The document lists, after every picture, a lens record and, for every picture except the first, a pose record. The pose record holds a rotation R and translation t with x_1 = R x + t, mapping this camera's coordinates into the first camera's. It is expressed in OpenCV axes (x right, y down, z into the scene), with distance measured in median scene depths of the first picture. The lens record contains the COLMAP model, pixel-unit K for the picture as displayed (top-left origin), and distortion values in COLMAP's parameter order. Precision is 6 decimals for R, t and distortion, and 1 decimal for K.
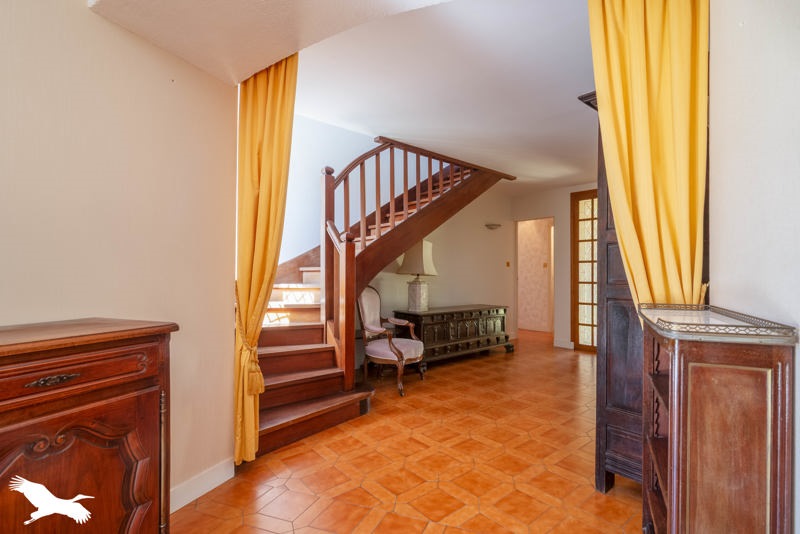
lens RADIAL K [[370.8, 0, 400.0], [0, 370.8, 267.0], [0, 0, 1]] dist [0.000936, 0.000196]
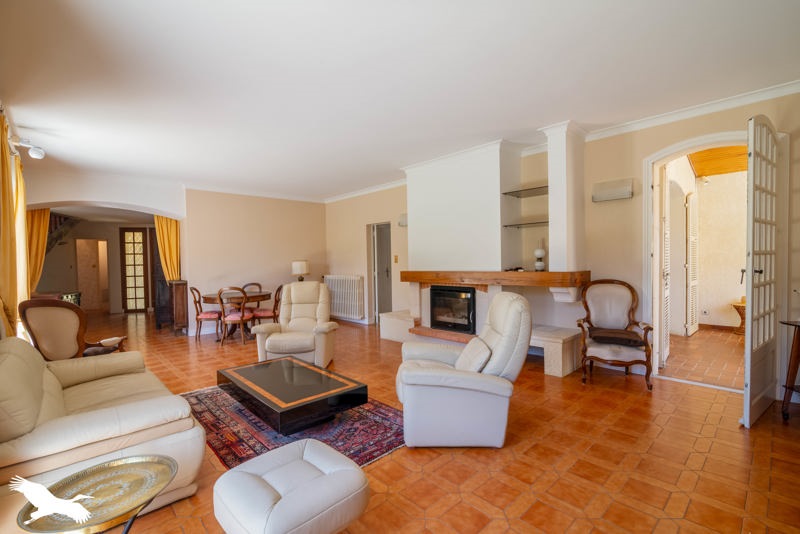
lens RADIAL K [[370.8, 0, 400.0], [0, 370.8, 267.0], [0, 0, 1]] dist [0.000936, 0.000196]
pose [[0.378828, -0.038423, 0.924669, -0.702120], [0.010817, 0.999253, 0.037091, -0.057863], [-0.925404, -0.004049, 0.378961, -0.954499]]
